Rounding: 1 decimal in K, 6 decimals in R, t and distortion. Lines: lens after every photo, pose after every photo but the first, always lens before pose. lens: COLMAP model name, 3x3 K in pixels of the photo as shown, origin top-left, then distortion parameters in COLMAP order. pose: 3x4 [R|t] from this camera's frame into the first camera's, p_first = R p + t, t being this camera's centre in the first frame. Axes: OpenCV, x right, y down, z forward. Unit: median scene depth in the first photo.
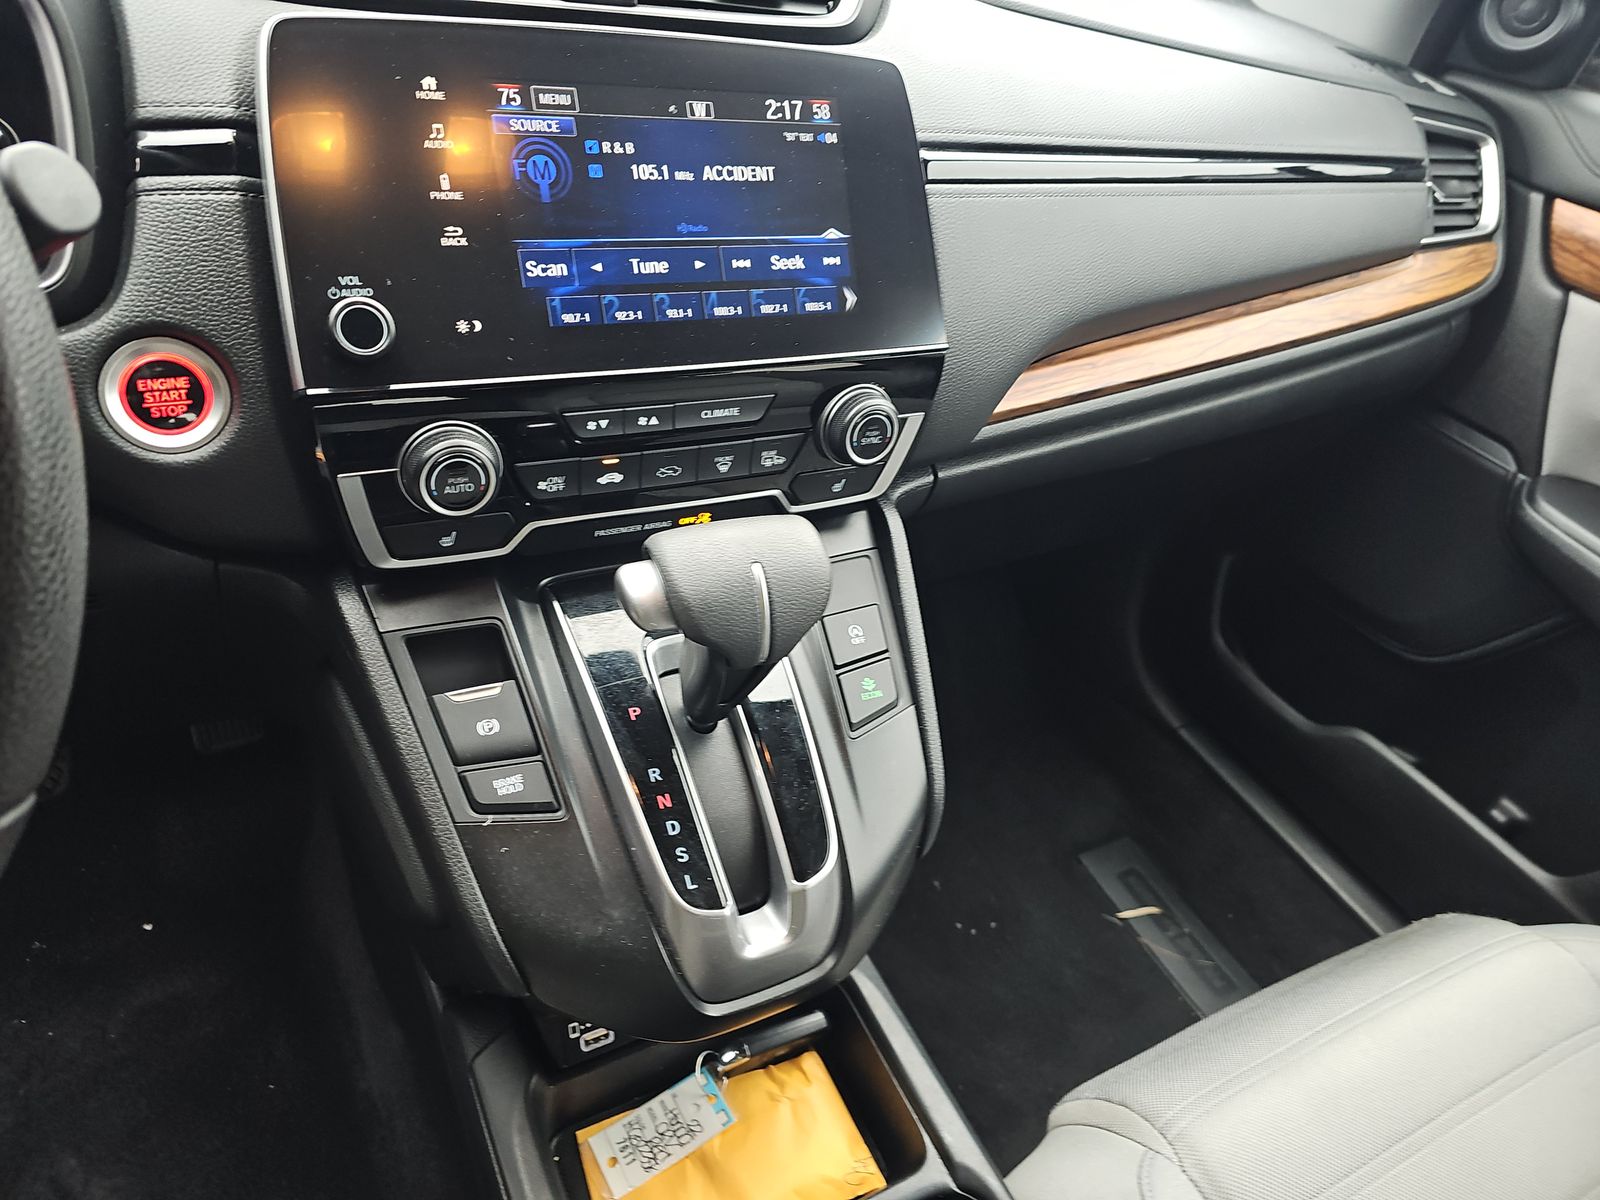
lens RADIAL K [[1135.7, 0, 787.1], [0, 1135.7, 590.4], [0, 0, 1]] dist [0.054241, -0.035456]
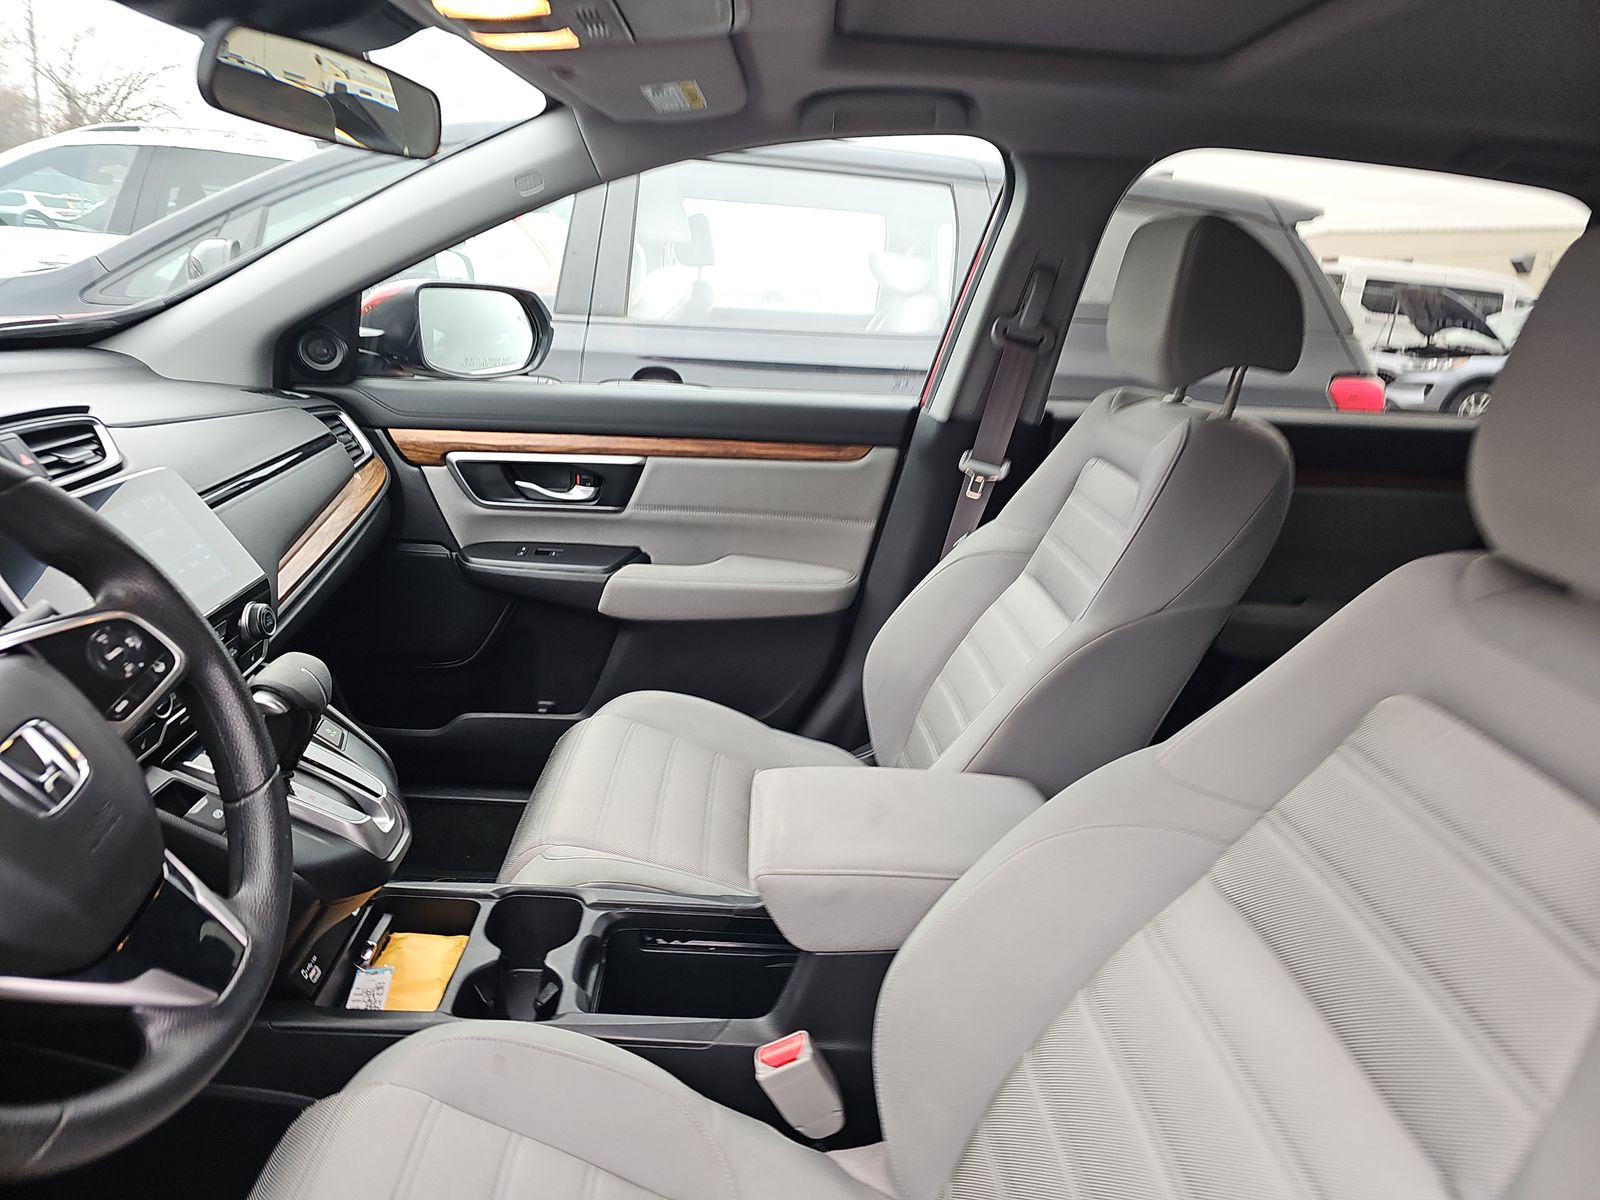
lens RADIAL K [[1135.7, 0, 798.5], [0, 1135.7, 603.5], [0, 0, 1]] dist [0.054241, -0.035456]
pose [[0.466659, -0.406651, 0.785407, -0.675426], [0.541774, 0.833351, 0.109573, 0.079982], [-0.699078, 0.374380, 0.609204, -0.583609]]
